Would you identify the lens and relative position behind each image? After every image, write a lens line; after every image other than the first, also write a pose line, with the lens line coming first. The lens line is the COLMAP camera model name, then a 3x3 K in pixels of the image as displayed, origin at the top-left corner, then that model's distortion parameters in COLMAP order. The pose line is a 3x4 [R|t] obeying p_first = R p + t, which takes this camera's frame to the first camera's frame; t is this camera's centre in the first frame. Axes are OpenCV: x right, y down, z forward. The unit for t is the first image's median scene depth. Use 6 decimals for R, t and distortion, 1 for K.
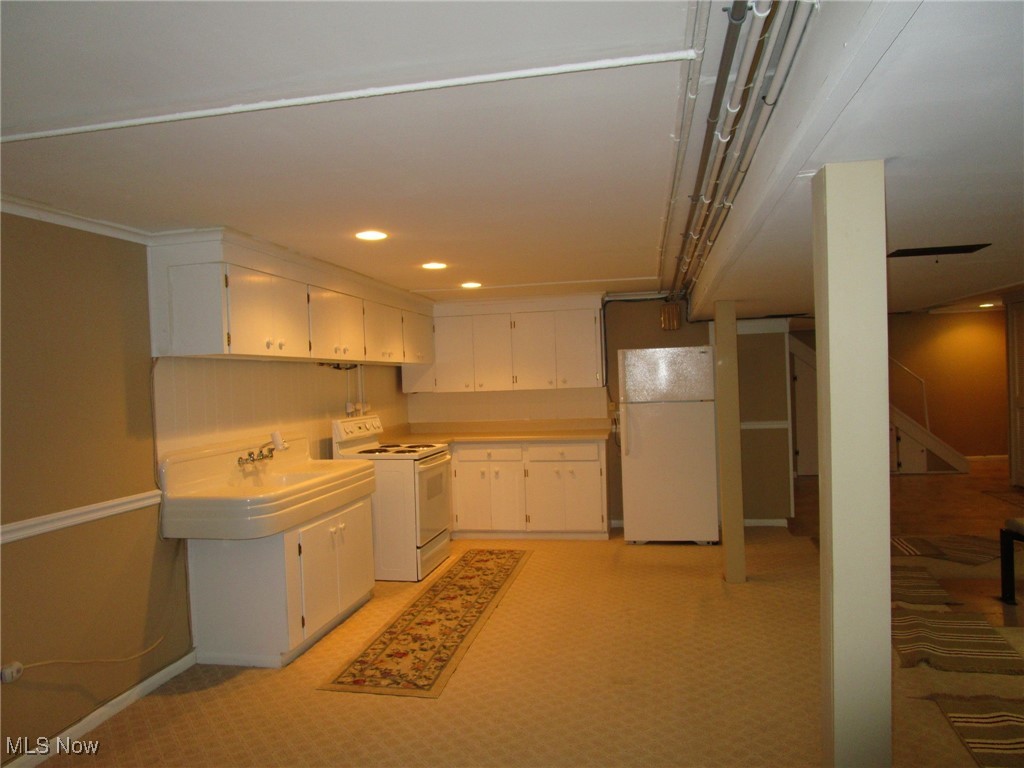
lens RADIAL K [[726.1, 0, 514.1], [0, 726.1, 388.0], [0, 0, 1]] dist [-0.035669, 0.012633]
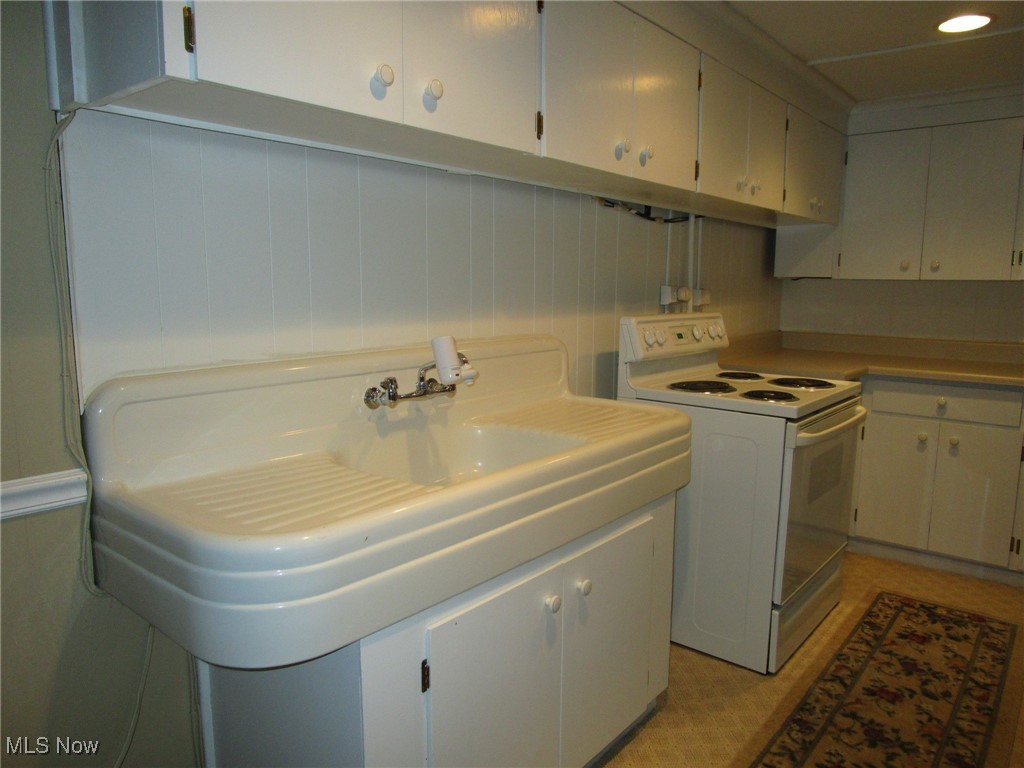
lens RADIAL K [[726.1, 0, 505.8], [0, 726.1, 389.6], [0, 0, 1]] dist [-0.035669, 0.012633]
pose [[0.874195, 0.109640, -0.473036, -0.076371], [-0.041130, 0.987394, 0.152847, 0.019973], [0.483831, -0.114162, 0.867684, 0.505238]]
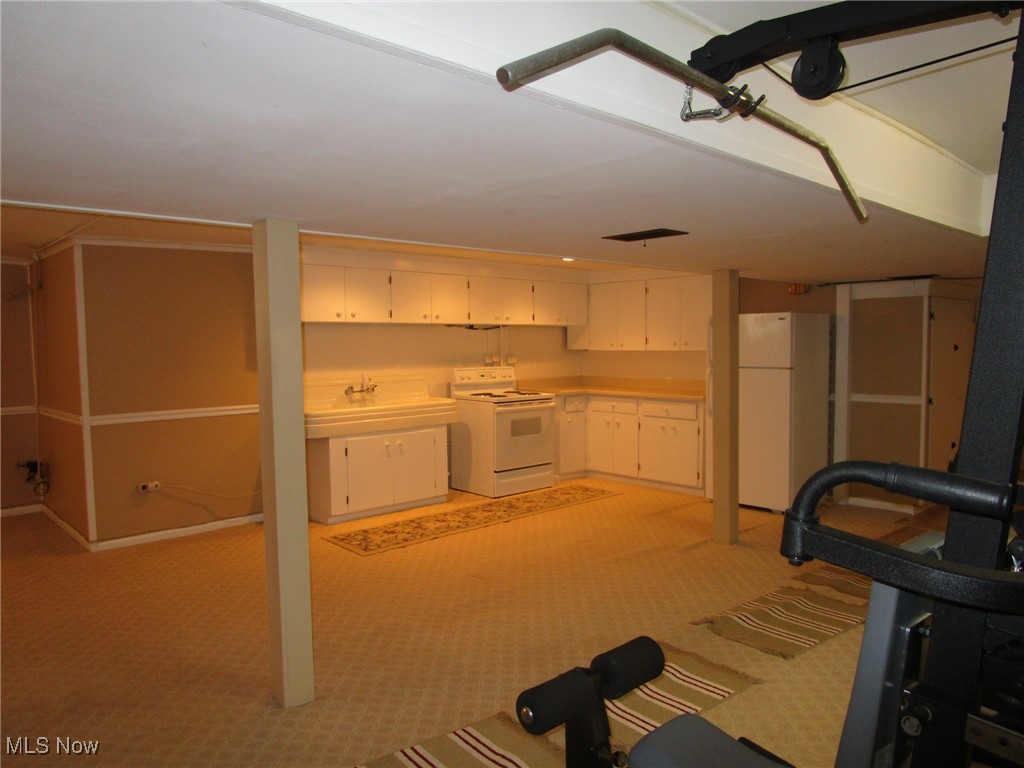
lens RADIAL K [[726.1, 0, 516.2], [0, 726.1, 386.5], [0, 0, 1]] dist [-0.035669, 0.012633]
pose [[0.809566, 0.064383, -0.583488, 0.594498], [-0.026571, 0.996968, 0.073141, -0.021673], [0.586427, -0.043709, 0.808822, -0.002299]]
